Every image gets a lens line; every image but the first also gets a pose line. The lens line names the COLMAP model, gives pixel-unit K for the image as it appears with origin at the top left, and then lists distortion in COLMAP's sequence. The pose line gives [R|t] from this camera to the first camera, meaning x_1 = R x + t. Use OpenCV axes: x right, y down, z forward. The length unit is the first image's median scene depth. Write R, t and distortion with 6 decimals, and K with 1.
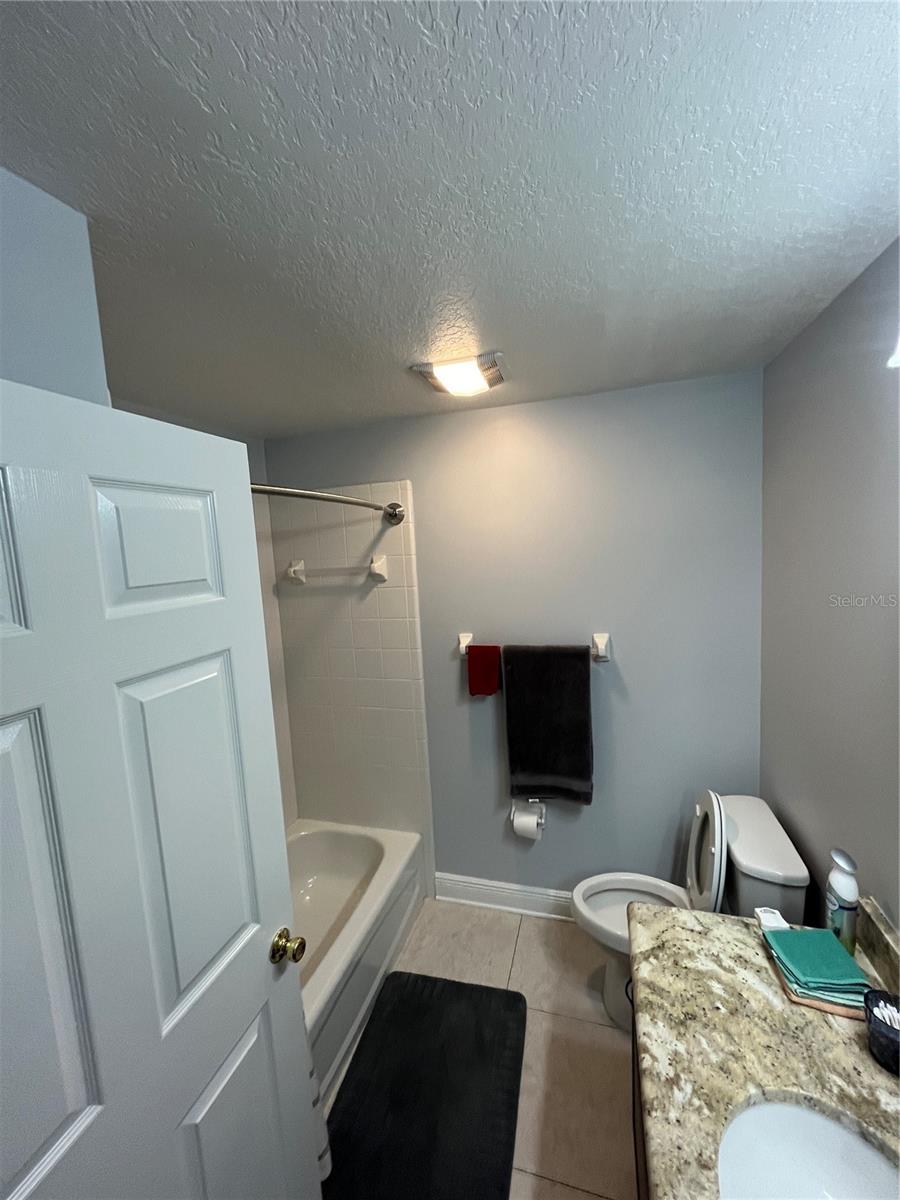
lens RADIAL K [[487.5, 0, 451.4], [0, 487.5, 598.4], [0, 0, 1]] dist [-0.000939, 0.000402]
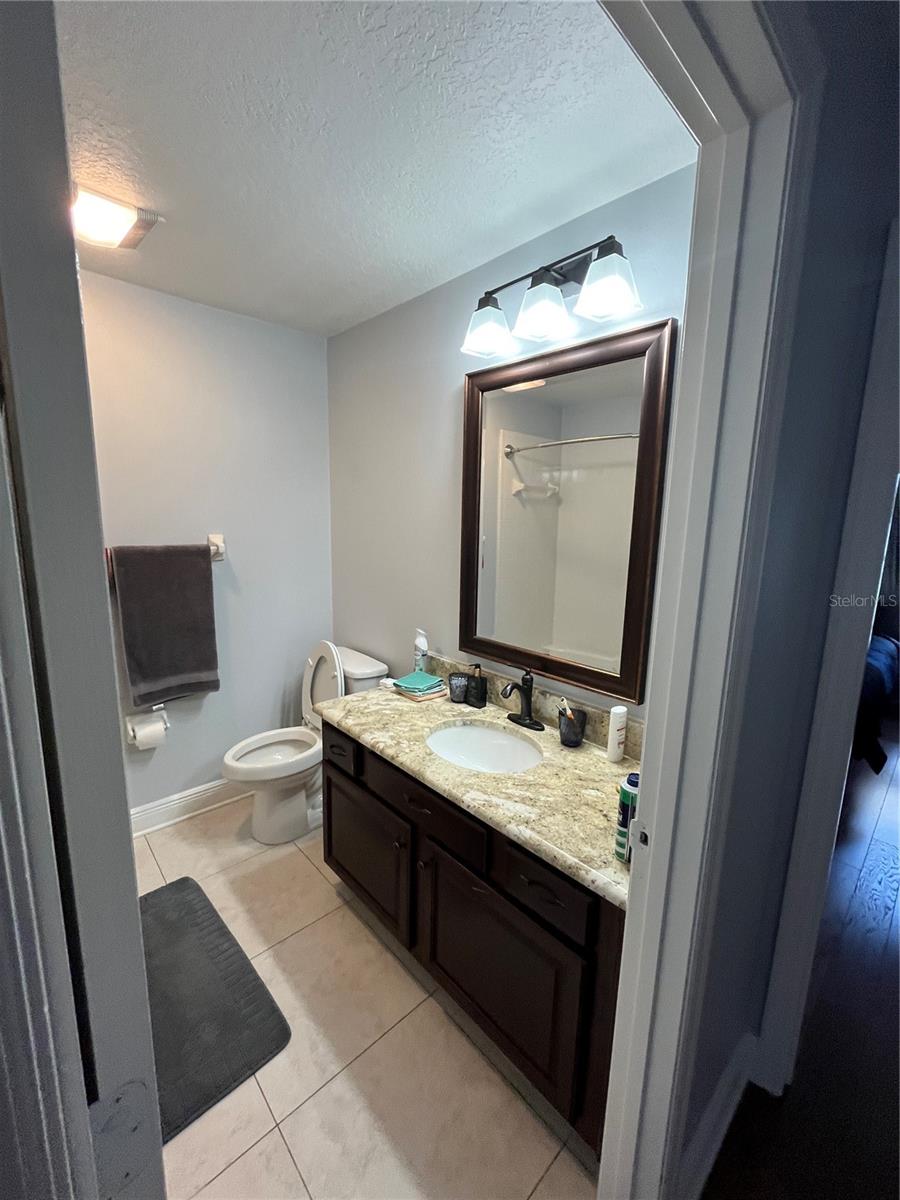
lens RADIAL K [[487.5, 0, 450.7], [0, 487.5, 599.3], [0, 0, 1]] dist [-0.000939, 0.000402]
pose [[0.509306, -0.082674, 0.856605, -0.671151], [0.045346, 0.996570, 0.069221, 0.298830], [-0.859390, 0.003589, 0.511308, -0.019725]]
